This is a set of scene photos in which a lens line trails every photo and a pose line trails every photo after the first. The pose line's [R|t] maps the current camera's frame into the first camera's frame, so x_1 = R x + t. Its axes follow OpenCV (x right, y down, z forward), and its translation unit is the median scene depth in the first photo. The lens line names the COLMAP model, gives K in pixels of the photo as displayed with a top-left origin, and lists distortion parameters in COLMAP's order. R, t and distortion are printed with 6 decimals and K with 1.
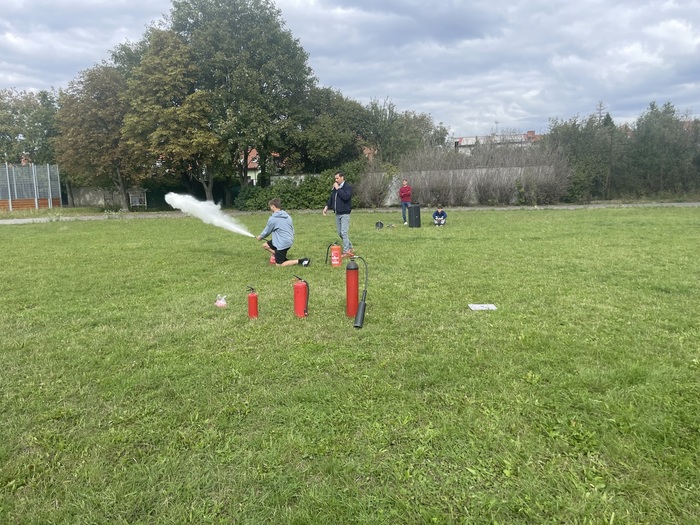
lens RADIAL K [[518.0, 0, 362.8], [0, 518.0, 249.3], [0, 0, 1]] dist [0.068497, -0.102507]
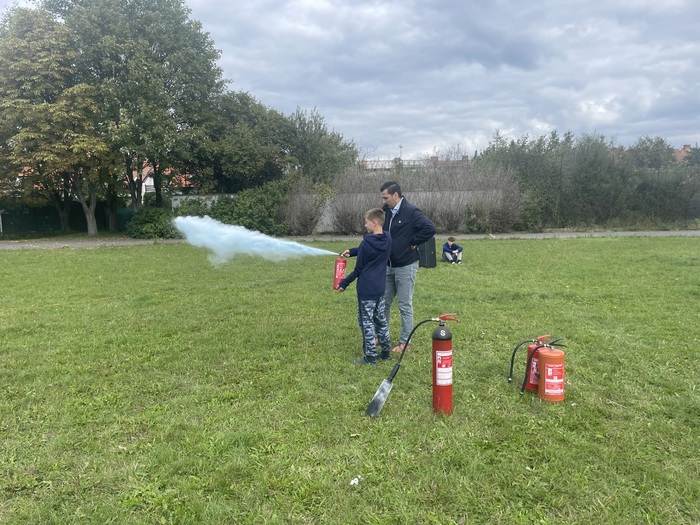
lens RADIAL K [[514.3, 0, 348.0], [0, 514.3, 257.7], [0, 0, 1]] dist [0.069864, -0.102916]
pose [[0.979394, -0.006087, 0.201868, -0.079848], [0.012089, 0.999520, -0.028516, -0.019037], [-0.201598, 0.030369, 0.978997, 0.167684]]
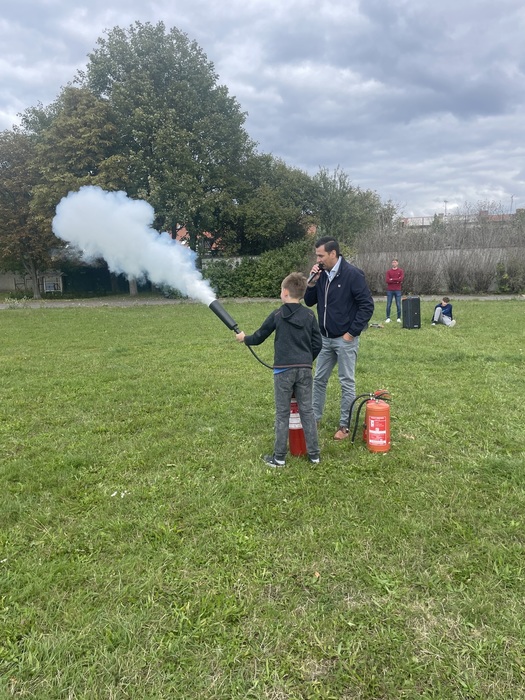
lens RADIAL K [[514.3, 0, 272.6], [0, 514.3, 352.0], [0, 0, 1]] dist [0.069864, -0.102916]
pose [[0.999430, 0.008985, -0.032541, -0.033004], [-0.007881, 0.999393, 0.033920, -0.016878], [0.032826, -0.033644, 0.998895, 0.153002]]
